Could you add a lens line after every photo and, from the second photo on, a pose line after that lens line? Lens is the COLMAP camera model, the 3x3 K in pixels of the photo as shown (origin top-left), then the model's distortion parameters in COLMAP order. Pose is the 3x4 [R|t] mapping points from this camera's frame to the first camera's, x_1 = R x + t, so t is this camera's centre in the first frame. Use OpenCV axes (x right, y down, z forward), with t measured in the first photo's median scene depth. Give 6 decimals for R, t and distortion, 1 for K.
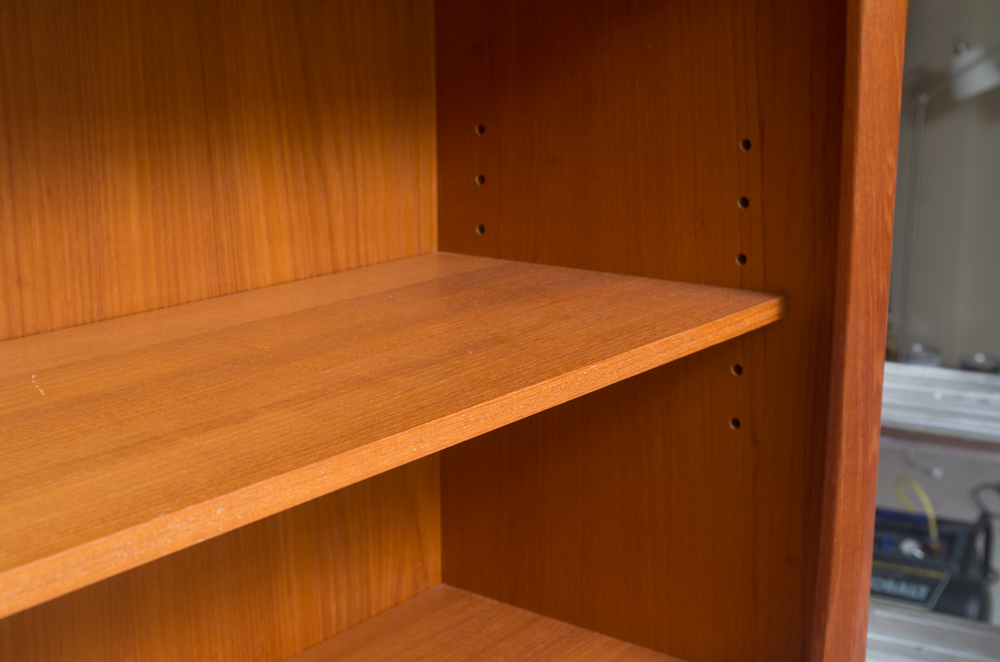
lens RADIAL K [[1390.4, 0, 500.0], [0, 1390.4, 331.0], [0, 0, 1]] dist [-0.001982, -0.009121]
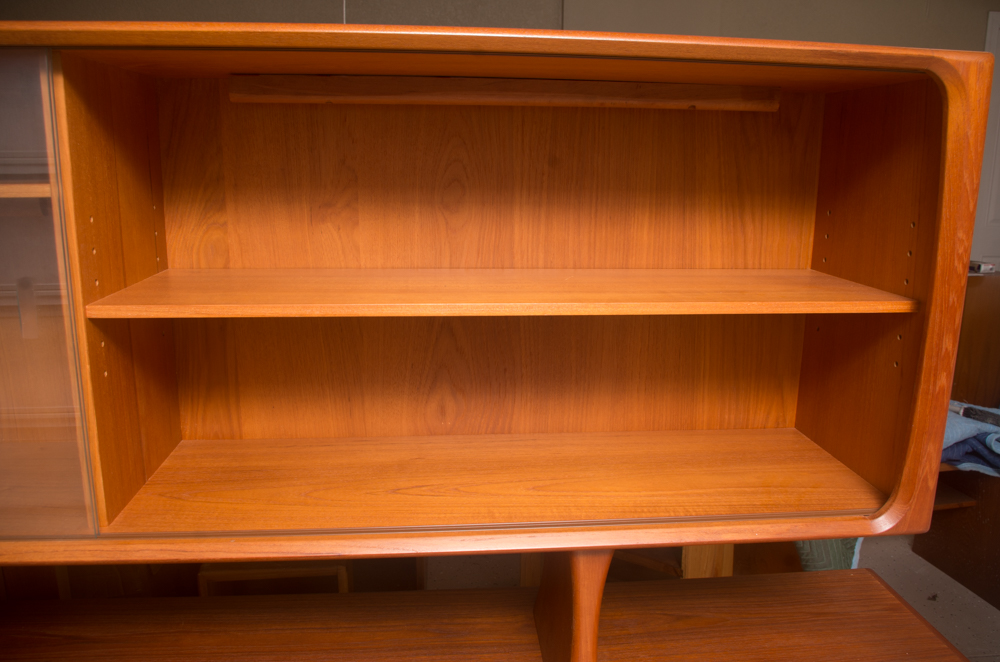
lens RADIAL K [[787.7, 0, 500.0], [0, 787.7, 331.0], [0, 0, 1]] dist [-0.080991, -0.001779]
pose [[0.678881, 0.167386, -0.714914, 0.573285], [-0.175397, 0.982450, 0.063469, 0.050155], [0.712991, 0.082306, 0.696326, -0.182057]]
